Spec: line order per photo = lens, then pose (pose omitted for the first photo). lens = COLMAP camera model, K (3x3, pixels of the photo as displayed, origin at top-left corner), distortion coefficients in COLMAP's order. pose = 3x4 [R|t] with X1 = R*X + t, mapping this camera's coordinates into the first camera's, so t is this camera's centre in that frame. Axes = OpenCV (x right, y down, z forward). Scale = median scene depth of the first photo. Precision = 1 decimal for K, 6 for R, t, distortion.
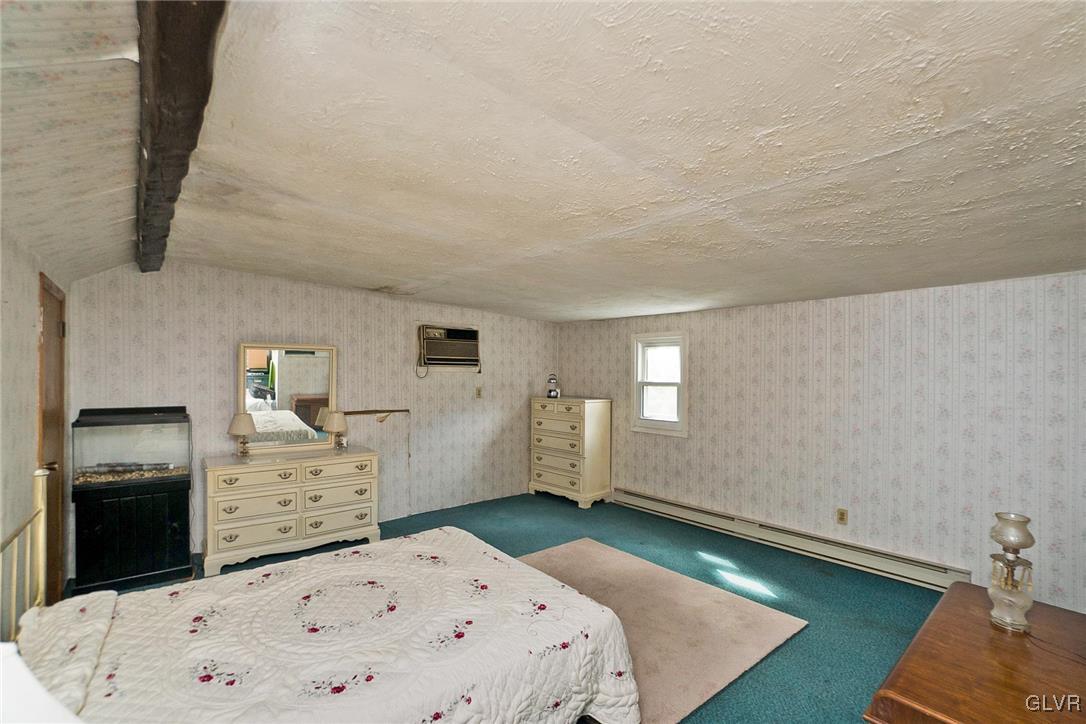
lens RADIAL K [[477.4, 0, 541.3], [0, 477.4, 368.5], [0, 0, 1]] dist [-0.030439, 0.000338]
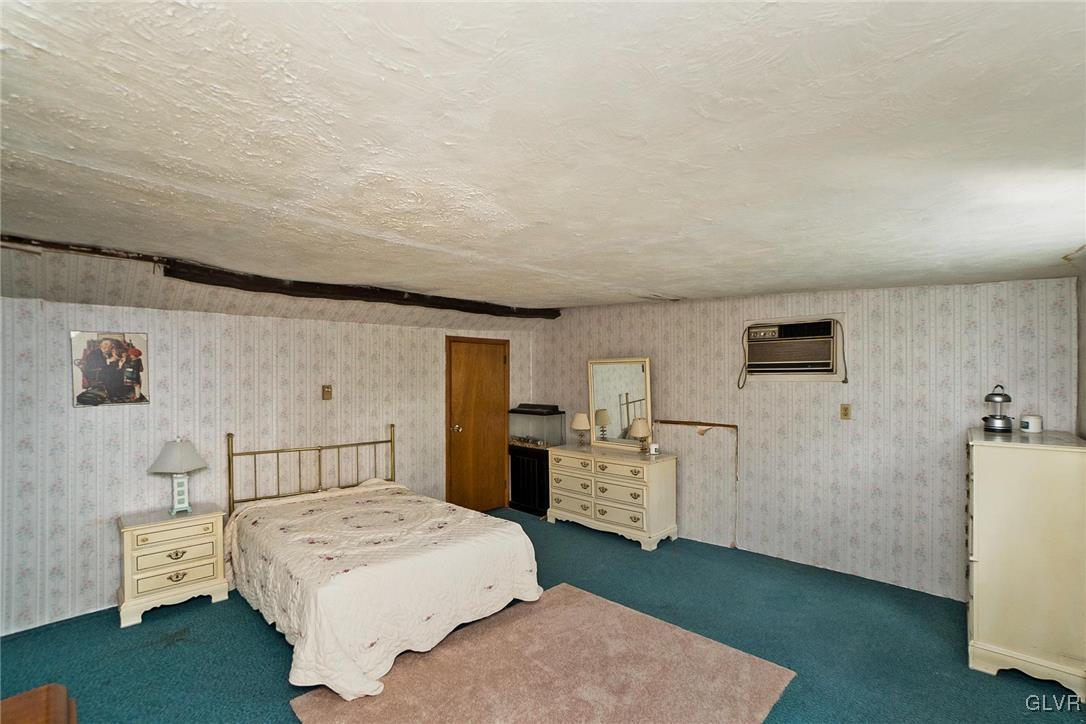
lens RADIAL K [[477.4, 0, 541.3], [0, 477.4, 368.5], [0, 0, 1]] dist [-0.030439, 0.000338]
pose [[0.131652, -0.033144, -0.990742, 0.619125], [0.007025, 0.999447, -0.032502, 0.010419], [0.991271, -0.002681, 0.131812, 0.627975]]
